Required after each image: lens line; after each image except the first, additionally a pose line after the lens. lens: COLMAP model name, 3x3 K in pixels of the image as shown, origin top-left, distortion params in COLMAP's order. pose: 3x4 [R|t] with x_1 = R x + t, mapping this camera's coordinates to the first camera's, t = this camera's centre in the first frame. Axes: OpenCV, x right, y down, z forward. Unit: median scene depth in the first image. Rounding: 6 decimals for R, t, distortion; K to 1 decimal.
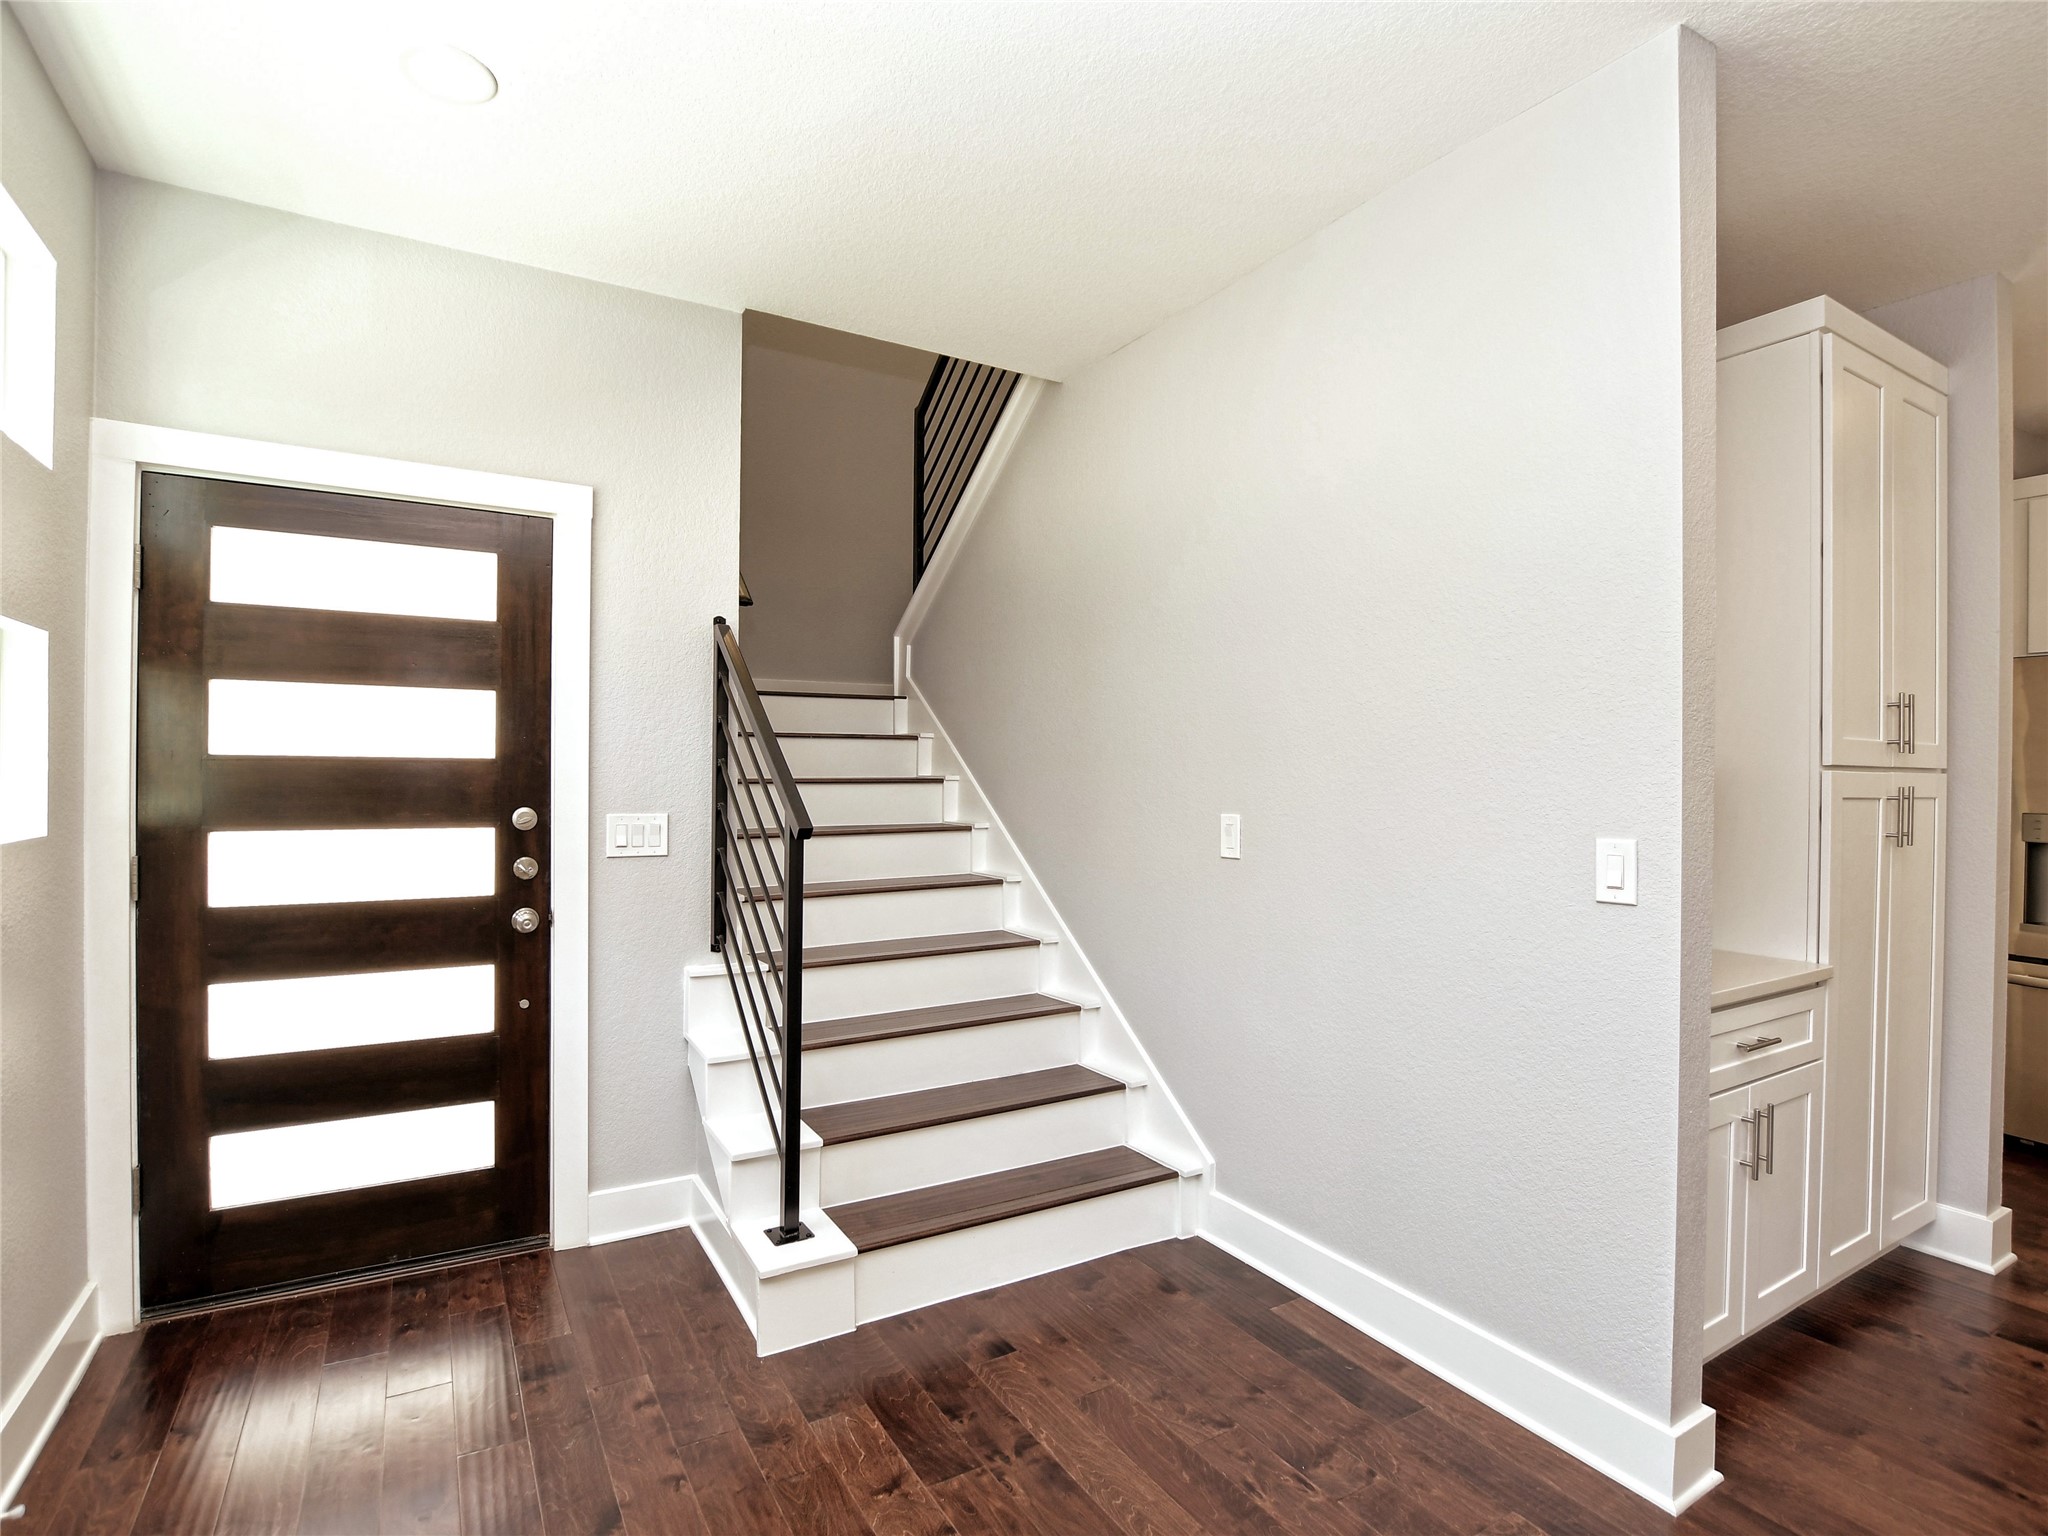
lens RADIAL K [[1015.1, 0, 1020.5], [0, 1015.1, 778.3], [0, 0, 1]] dist [-0.028878, 0.001428]
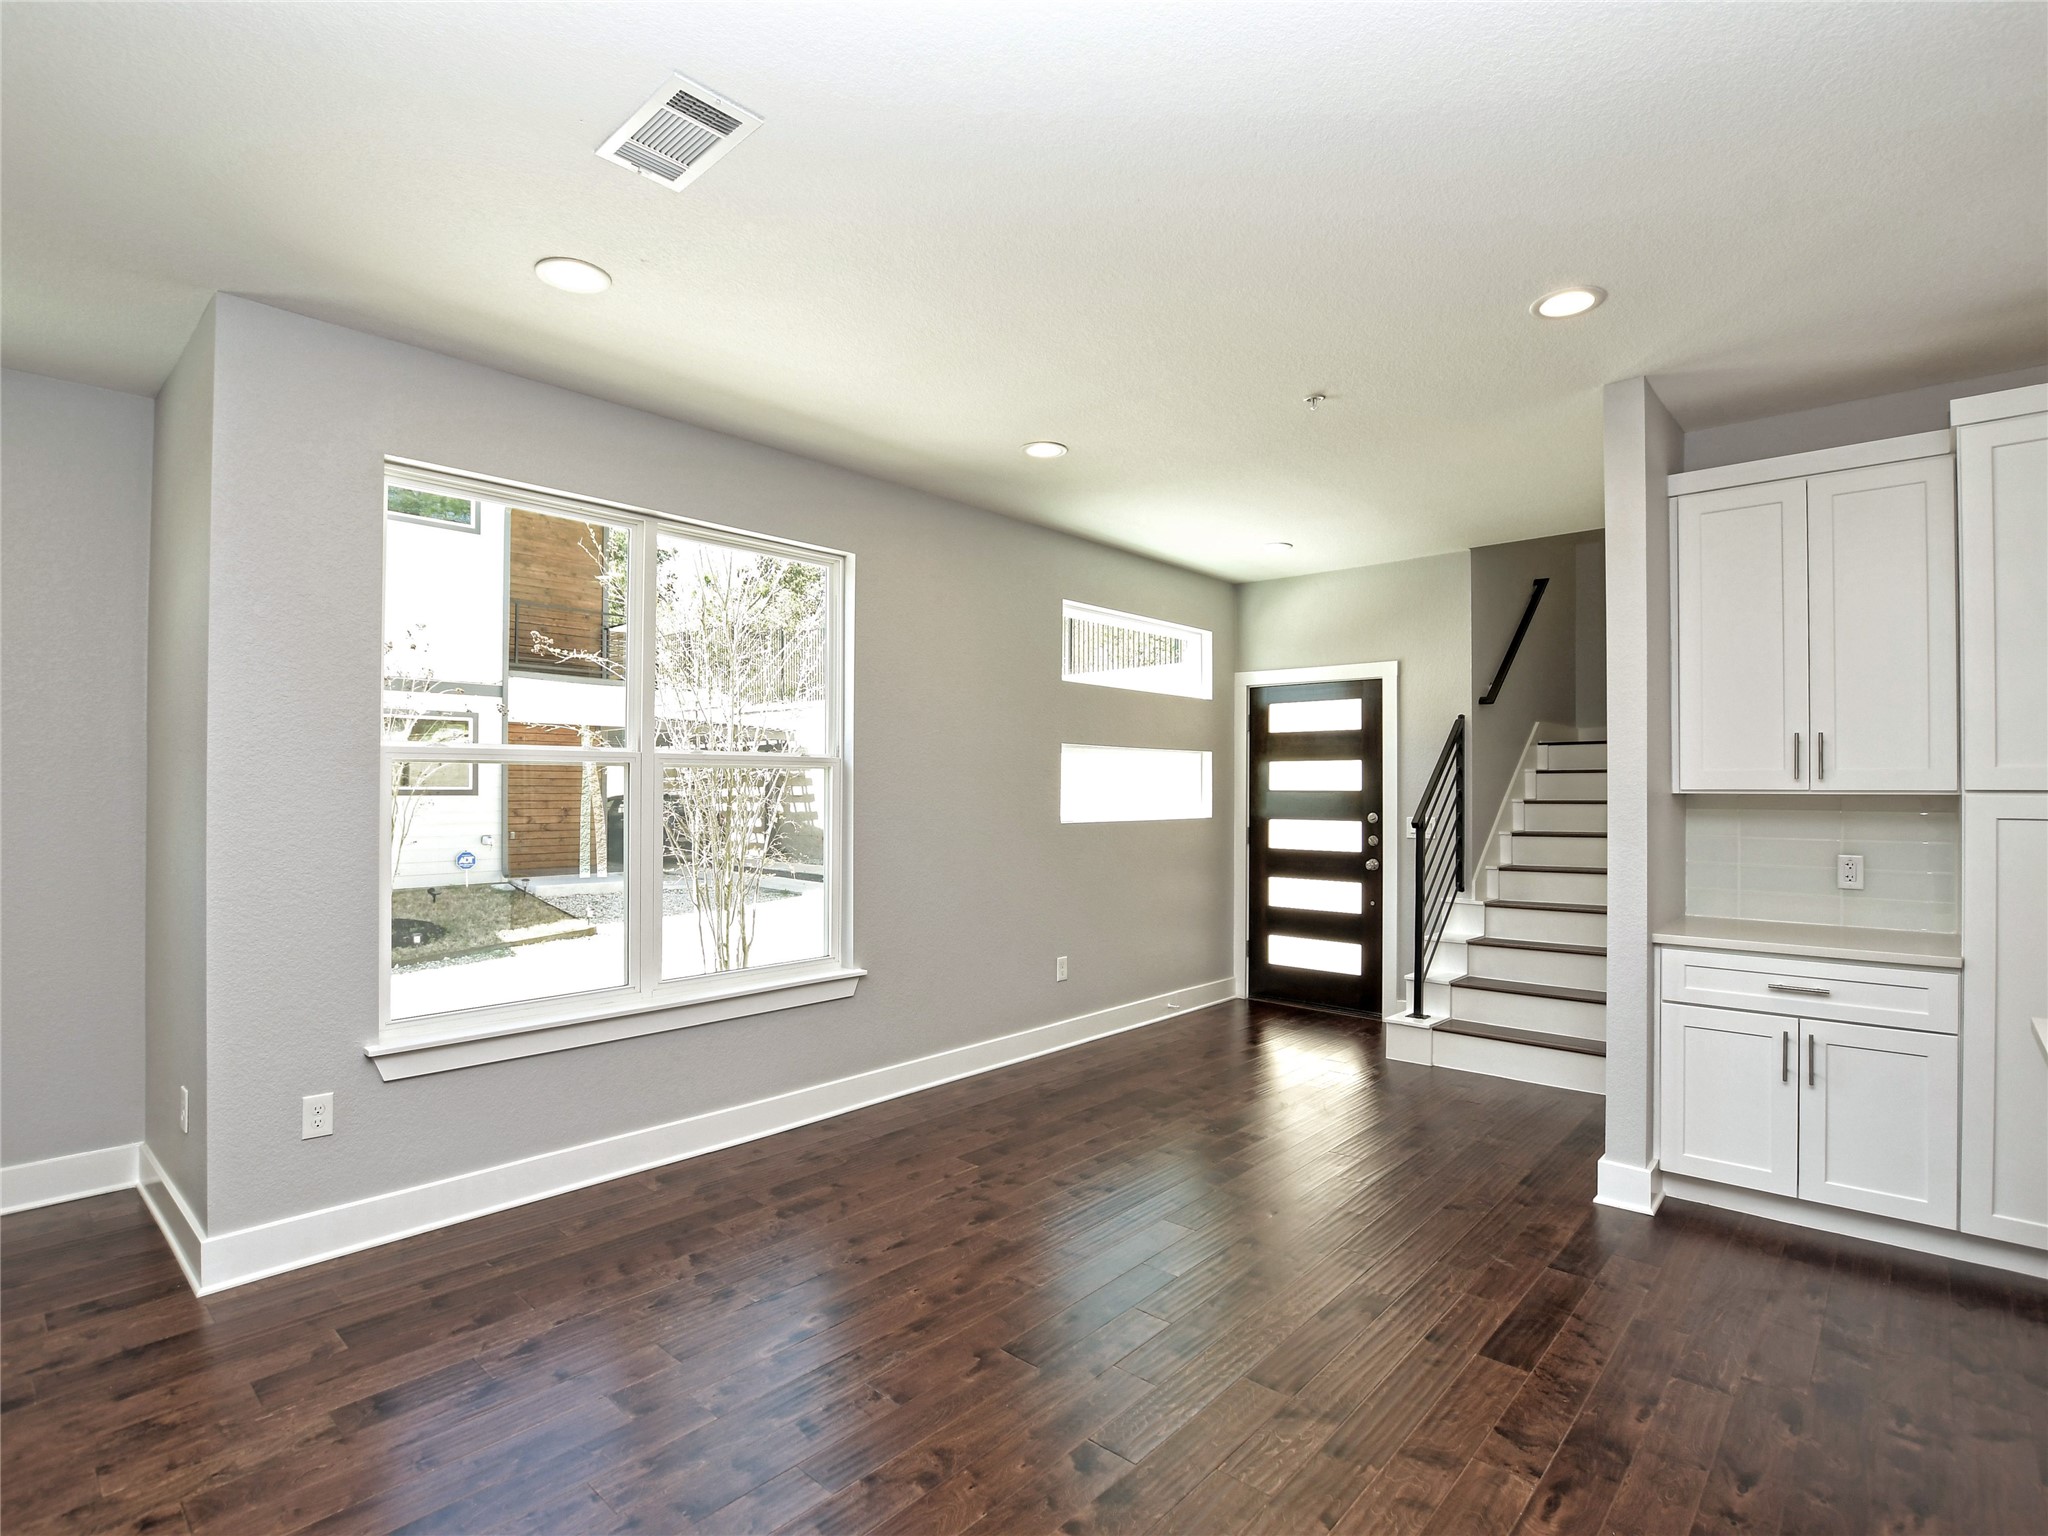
lens RADIAL K [[1015.1, 0, 1020.5], [0, 1015.1, 778.3], [0, 0, 1]] dist [-0.028878, 0.001428]
pose [[0.288881, -0.017278, -0.957209, 1.403233], [-0.002992, 0.999816, -0.018950, -0.001854], [0.957360, 0.008338, 0.288776, -0.368594]]
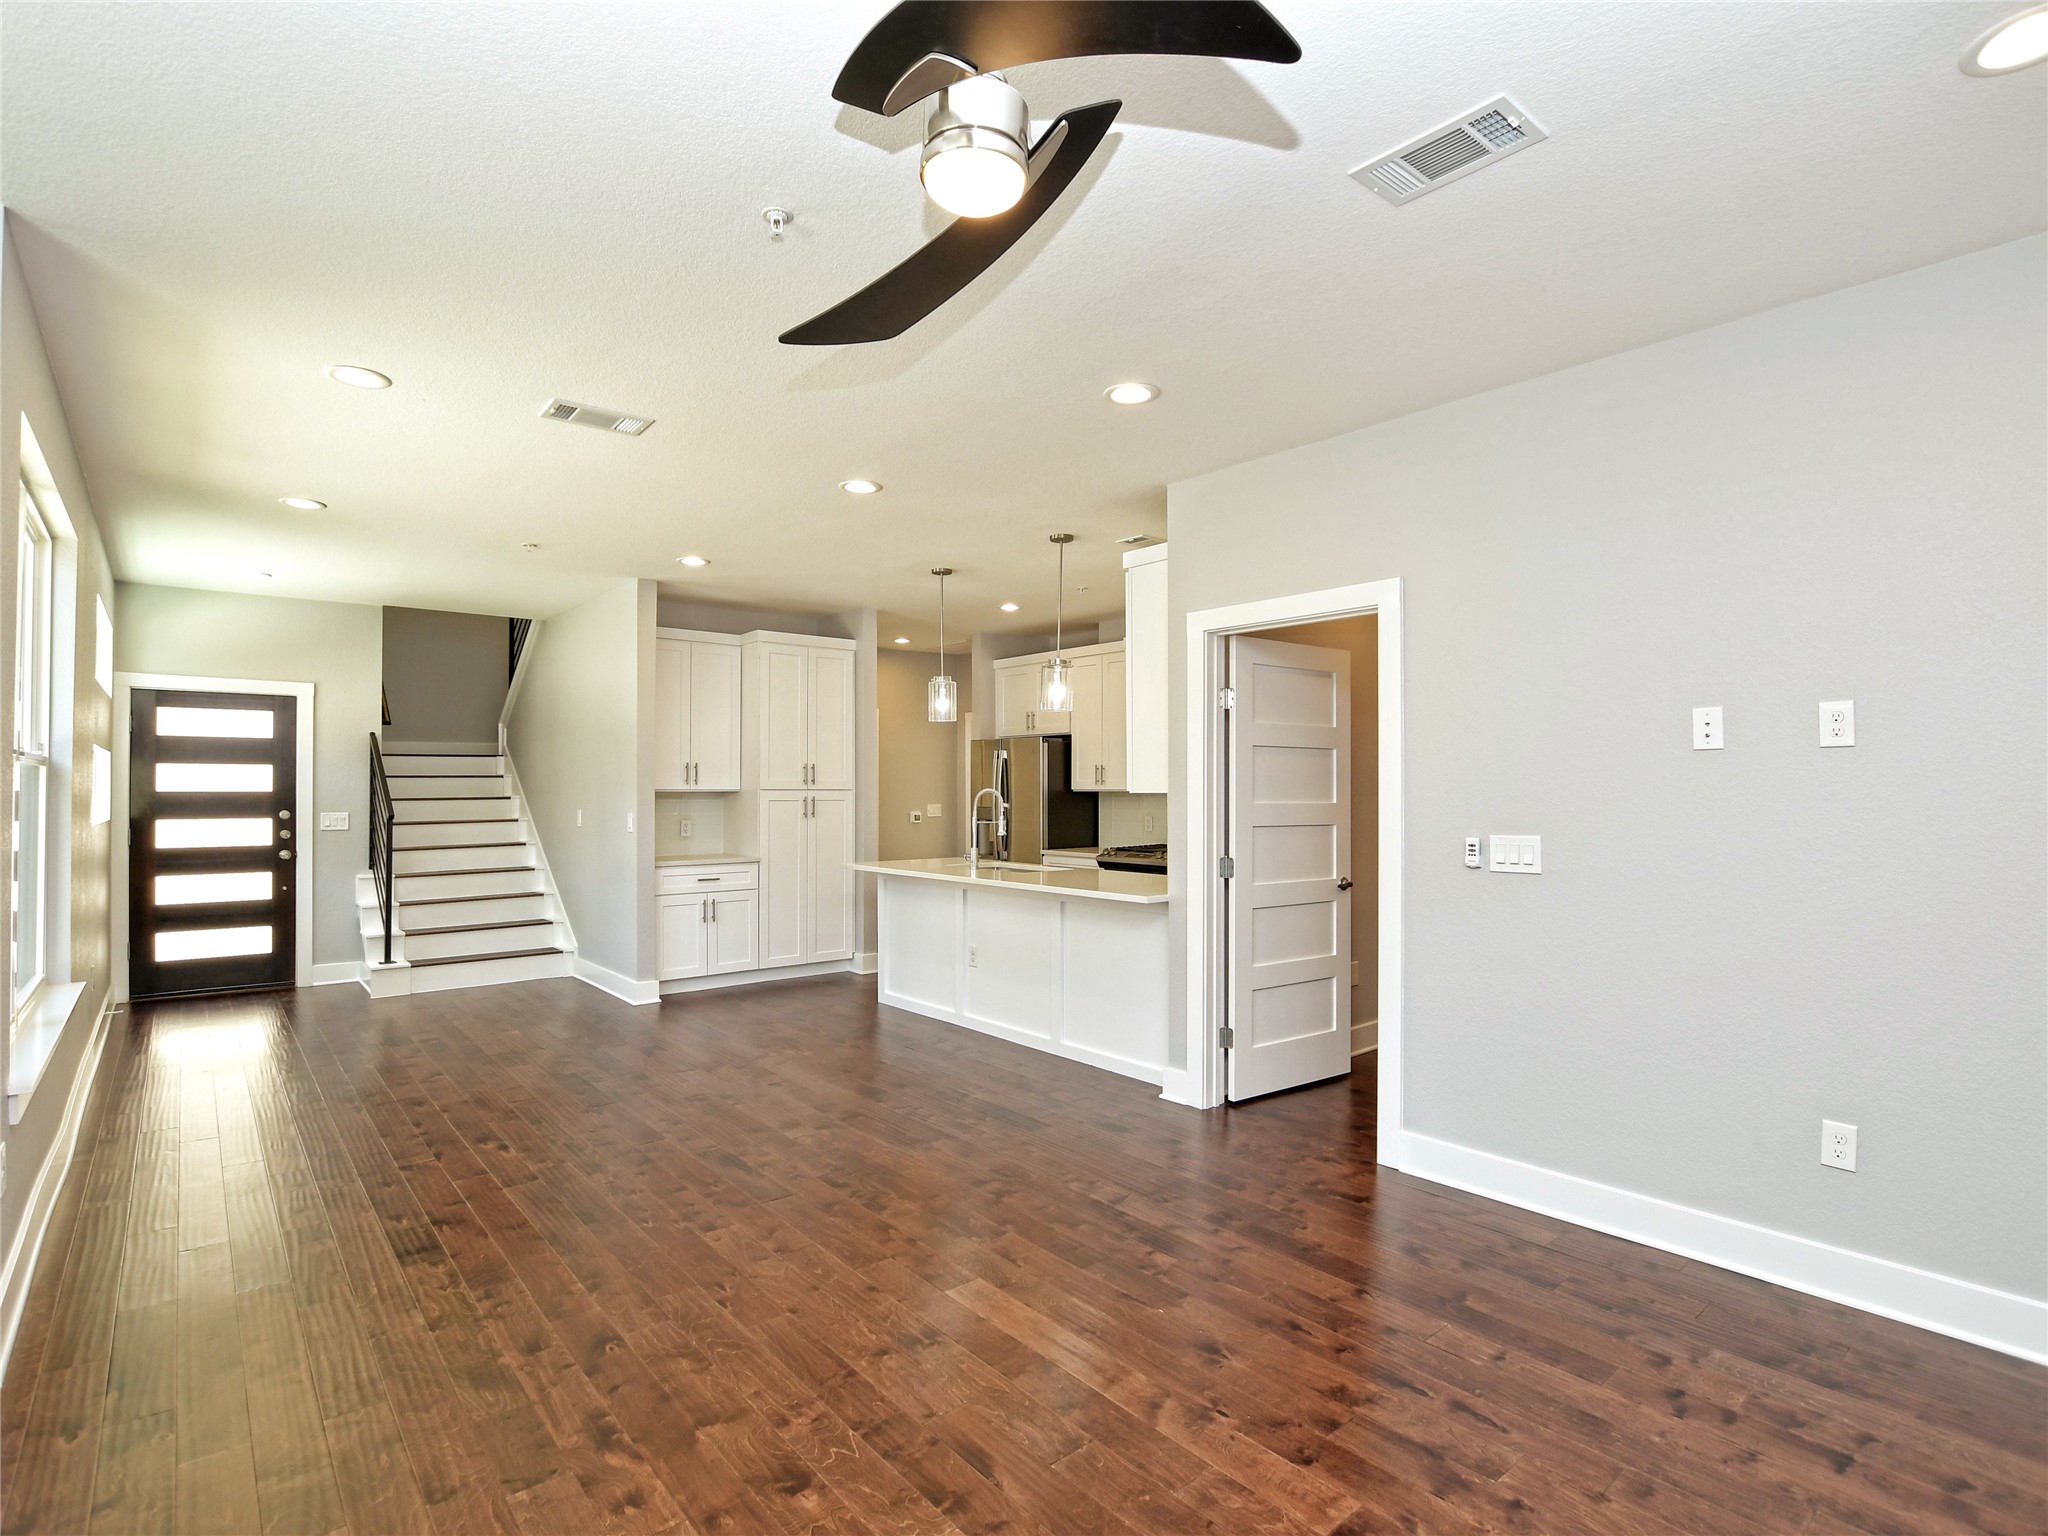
lens RADIAL K [[1015.1, 0, 1020.5], [0, 1015.1, 778.3], [0, 0, 1]] dist [-0.028878, 0.001428]
pose [[0.987215, -0.008613, 0.159159, 0.950091], [0.010914, 0.999848, -0.013588, 0.002435], [-0.159018, 0.015152, 0.987159, -1.805828]]
